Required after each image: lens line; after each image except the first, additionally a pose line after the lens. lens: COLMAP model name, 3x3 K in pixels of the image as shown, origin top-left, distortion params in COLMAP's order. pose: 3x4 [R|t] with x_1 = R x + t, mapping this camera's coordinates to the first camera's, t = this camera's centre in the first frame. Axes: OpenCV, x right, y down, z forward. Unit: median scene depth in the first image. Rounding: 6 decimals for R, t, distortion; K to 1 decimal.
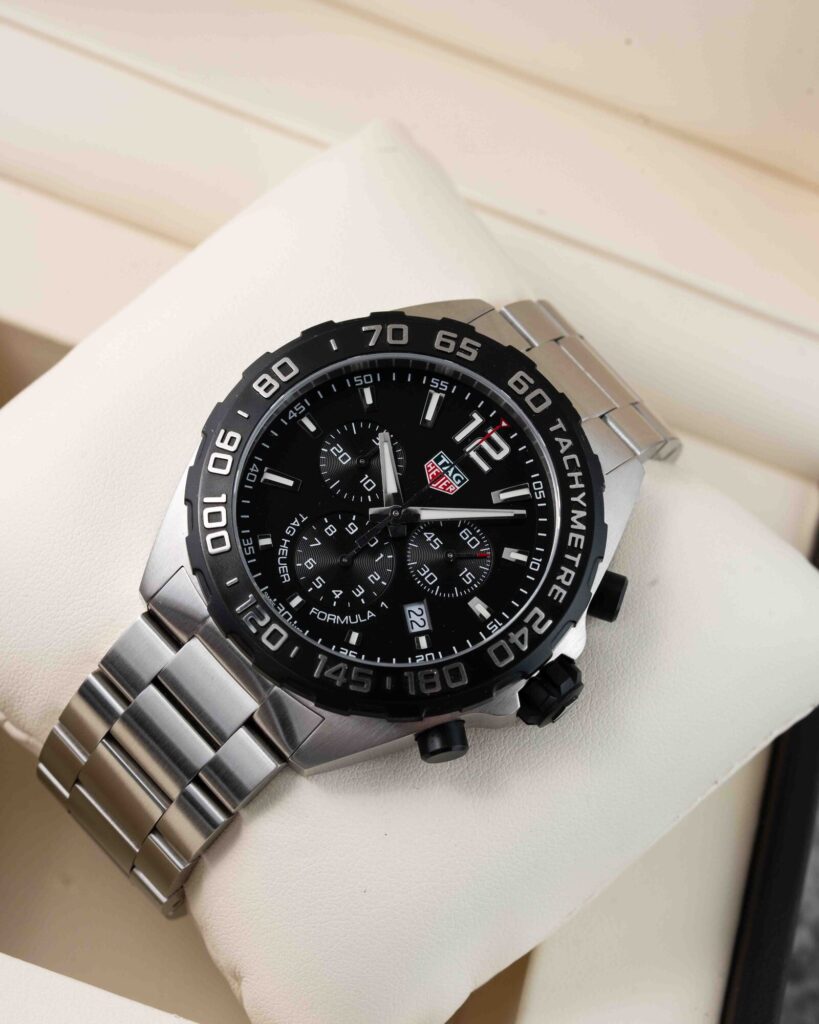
lens RADIAL K [[4442.6, 0, 409.5], [0, 4442.6, 512.0], [0, 0, 1]] dist [-0.081981, -0.207251]
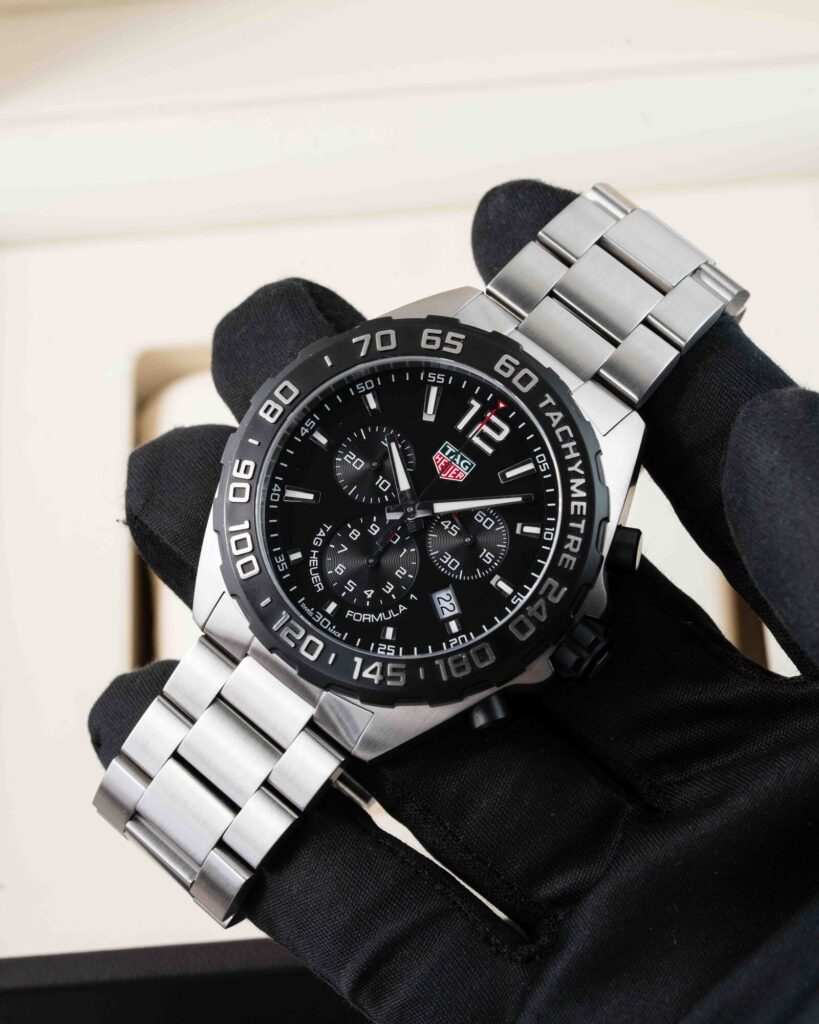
lens RADIAL K [[4442.6, 0, 409.5], [0, 4442.6, 512.0], [0, 0, 1]] dist [-0.081981, -0.207251]
pose [[0.973223, -0.167152, -0.157791, 0.163667], [0.178207, 0.982245, 0.058625, -0.061188], [0.145190, -0.085175, 0.985731, -0.044024]]
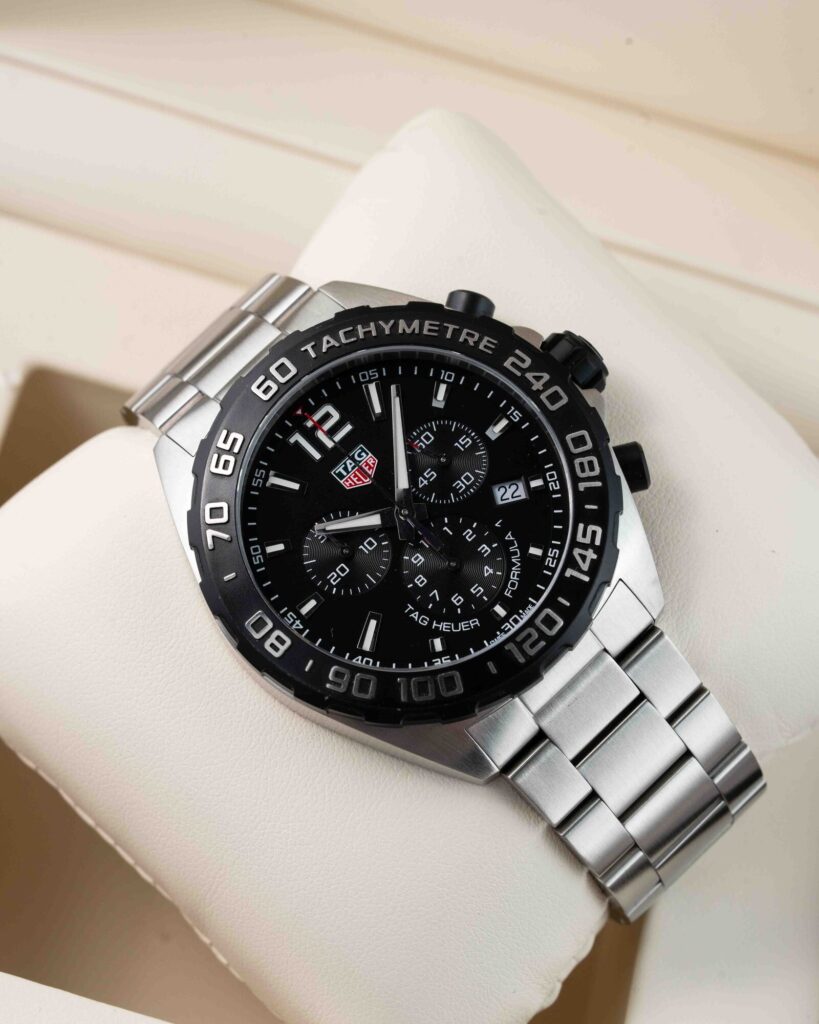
lens RADIAL K [[4442.6, 0, 409.5], [0, 4442.6, 512.0], [0, 0, 1]] dist [-0.081981, -0.207251]
pose [[-0.033937, -0.976704, 0.211892, -0.208785], [0.964939, 0.023192, 0.261449, -0.252439], [-0.260273, 0.213335, 0.941672, 0.084978]]
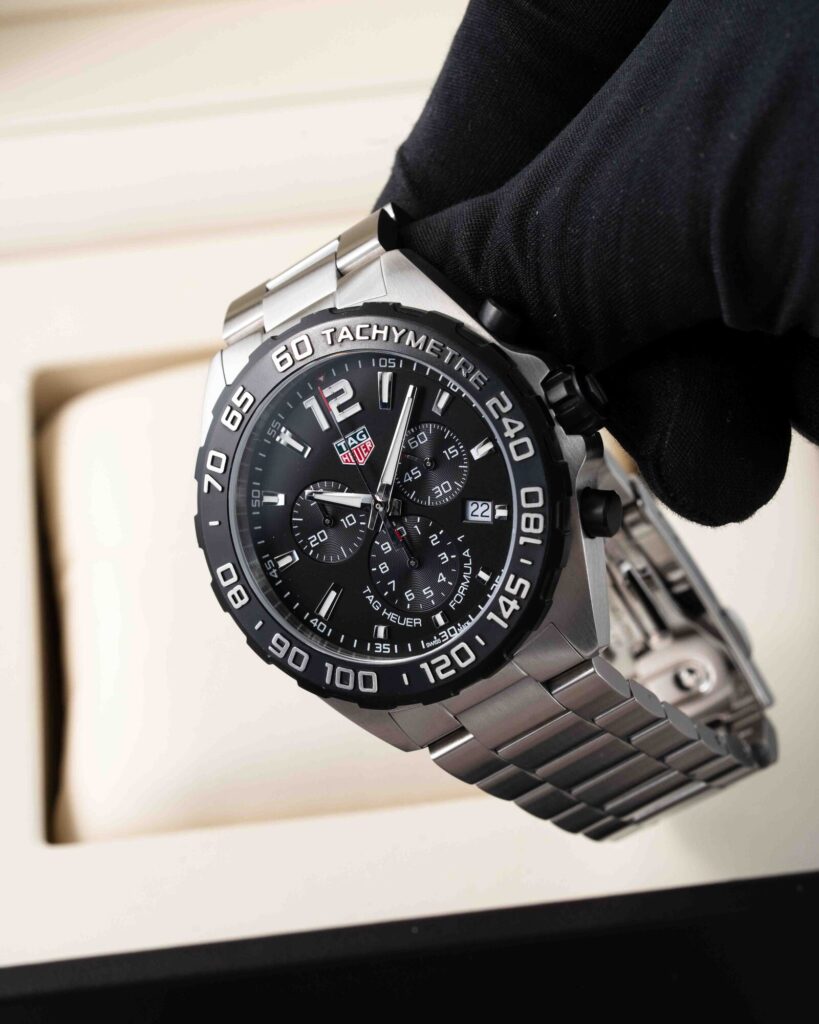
lens RADIAL K [[4442.6, 0, 409.5], [0, 4442.6, 512.0], [0, 0, 1]] dist [-0.081981, -0.207251]
pose [[0.191863, -0.957483, -0.215443, 0.220434], [0.971688, 0.216168, -0.095365, 0.106535], [0.137883, -0.191047, 0.971849, -0.007830]]
